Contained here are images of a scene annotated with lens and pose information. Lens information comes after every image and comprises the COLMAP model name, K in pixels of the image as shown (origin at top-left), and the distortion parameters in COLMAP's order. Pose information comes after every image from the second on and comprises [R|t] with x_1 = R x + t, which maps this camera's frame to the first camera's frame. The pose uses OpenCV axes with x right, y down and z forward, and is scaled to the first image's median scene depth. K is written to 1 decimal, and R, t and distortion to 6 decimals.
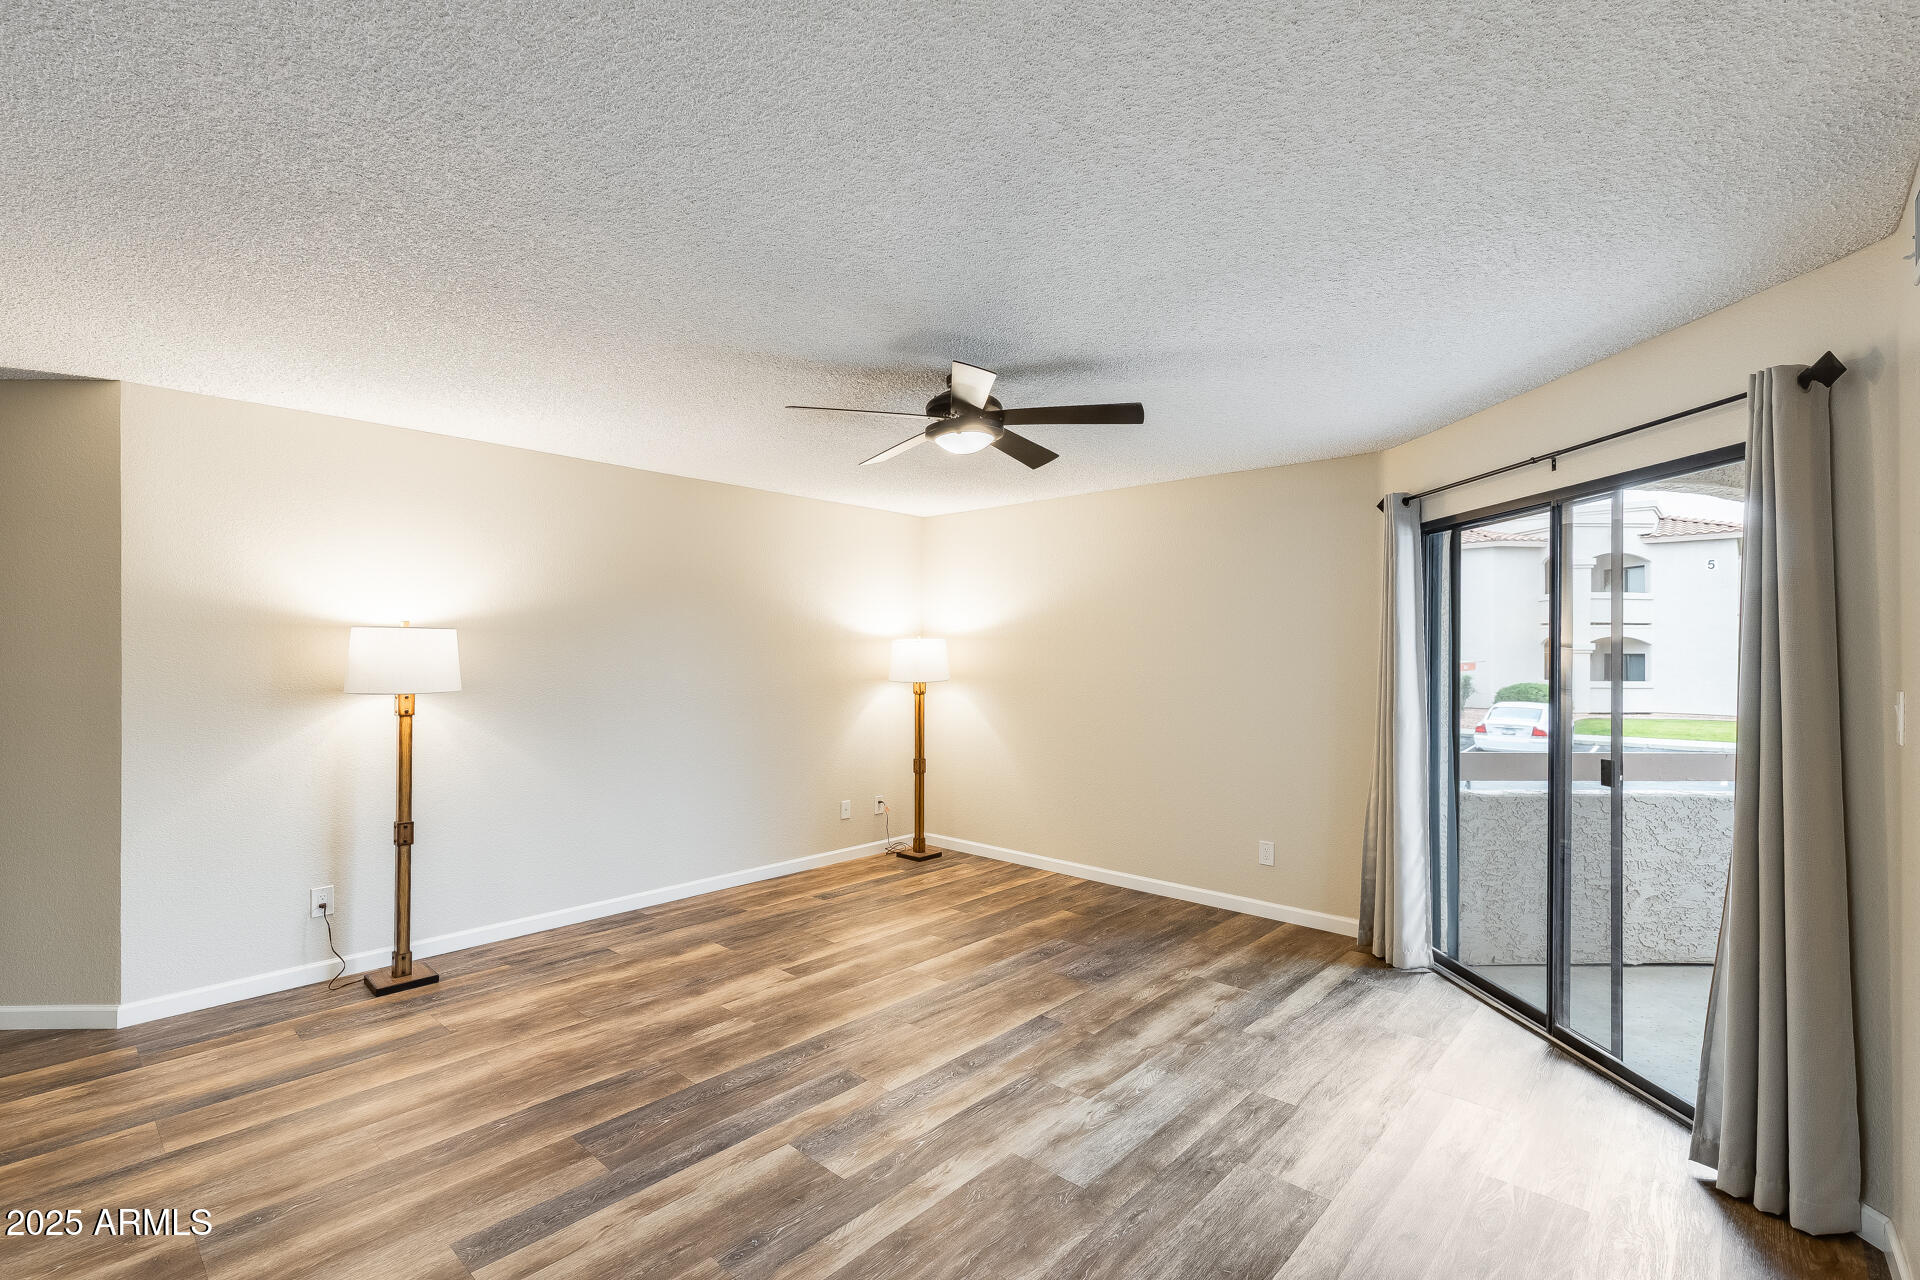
lens RADIAL K [[871.8, 0, 973.2], [0, 871.8, 640.7], [0, 0, 1]] dist [0.004895, -0.001176]
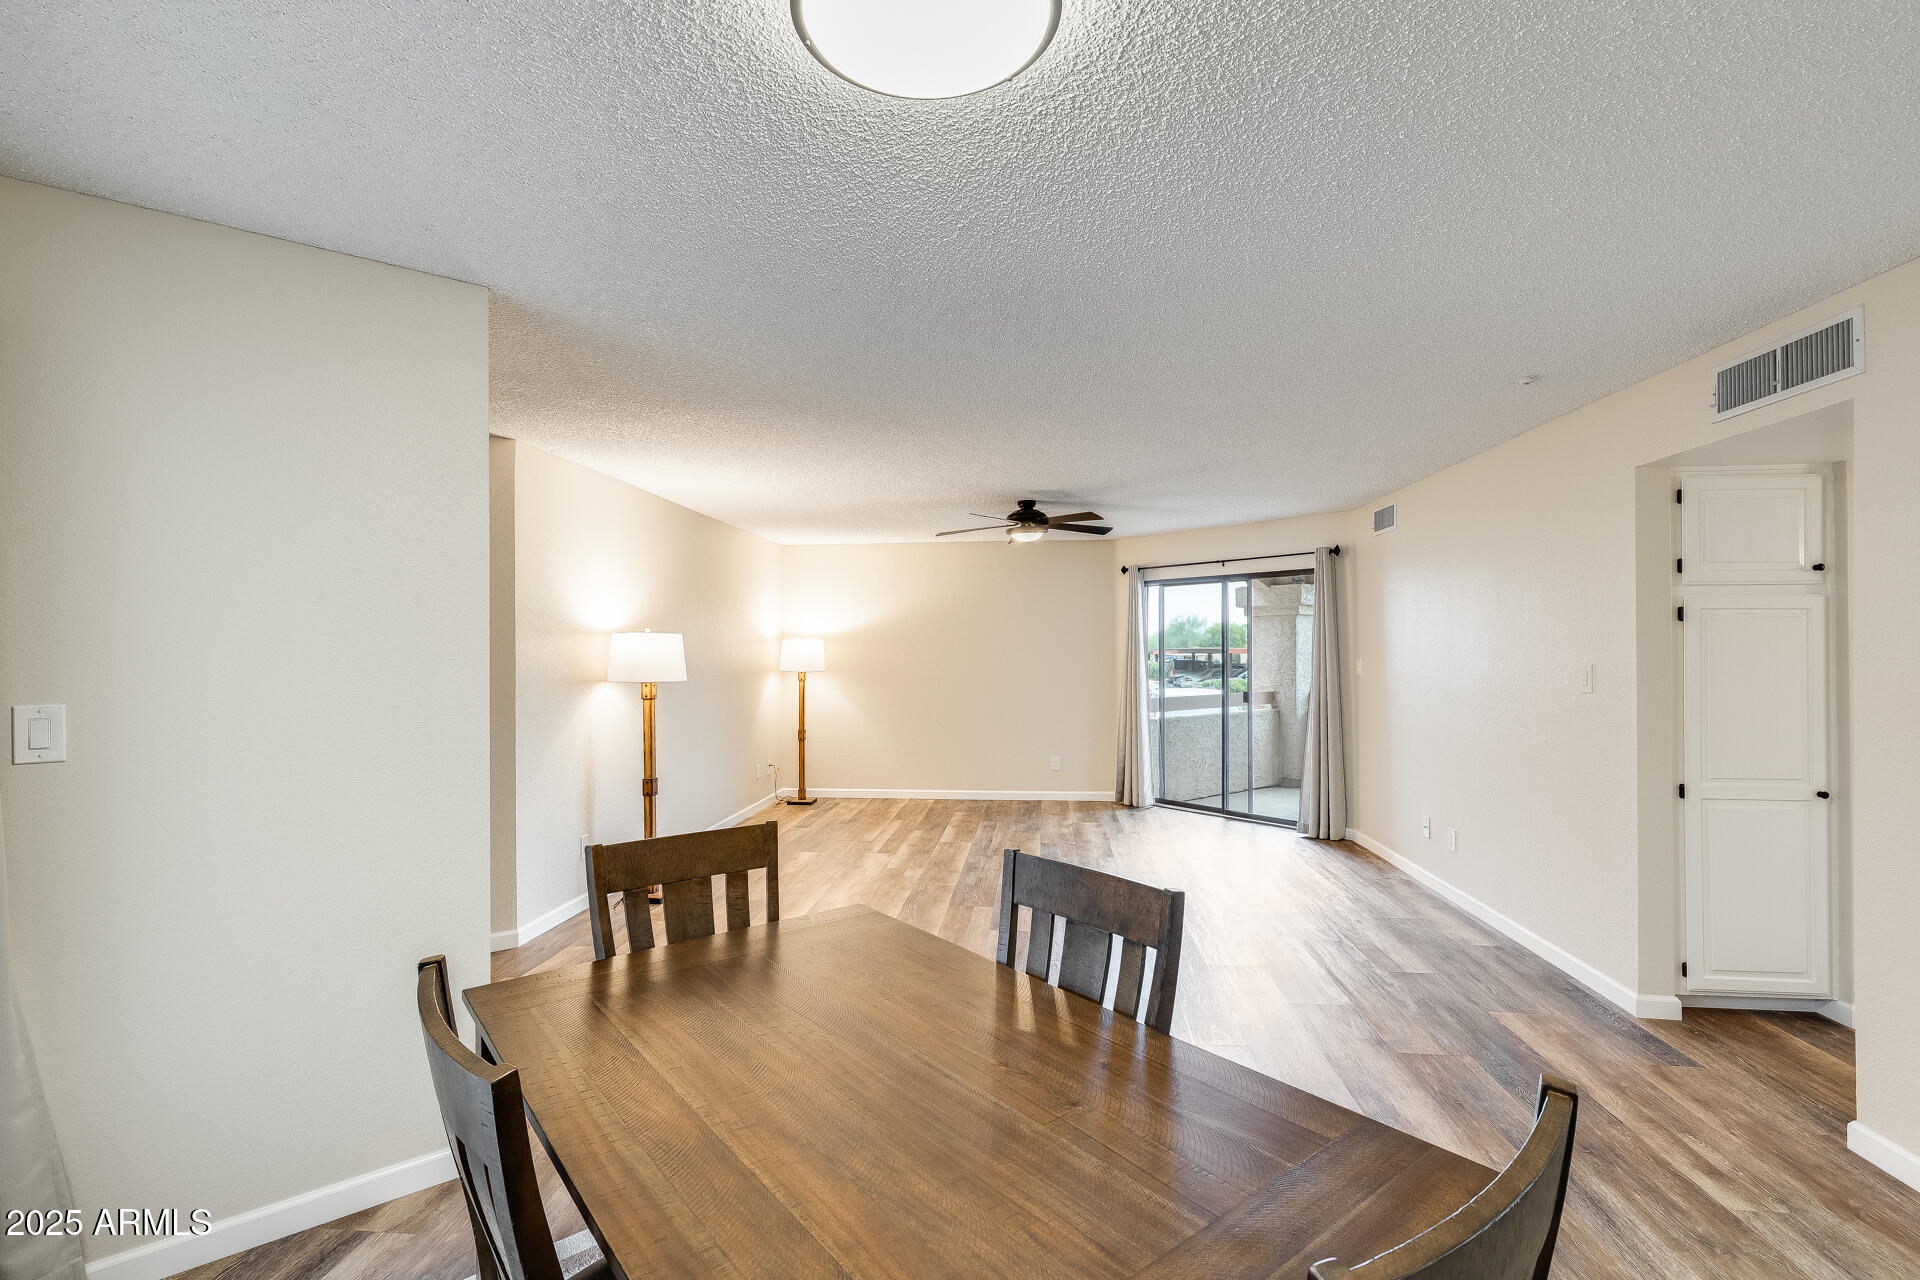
lens RADIAL K [[871.8, 0, 973.4], [0, 871.8, 636.4], [0, 0, 1]] dist [0.004895, -0.001176]
pose [[0.801760, -0.000142, 0.597646, -0.920414], [0.001417, 0.999998, -0.001664, -0.007357], [-0.597644, 0.002181, 0.801759, -0.327186]]
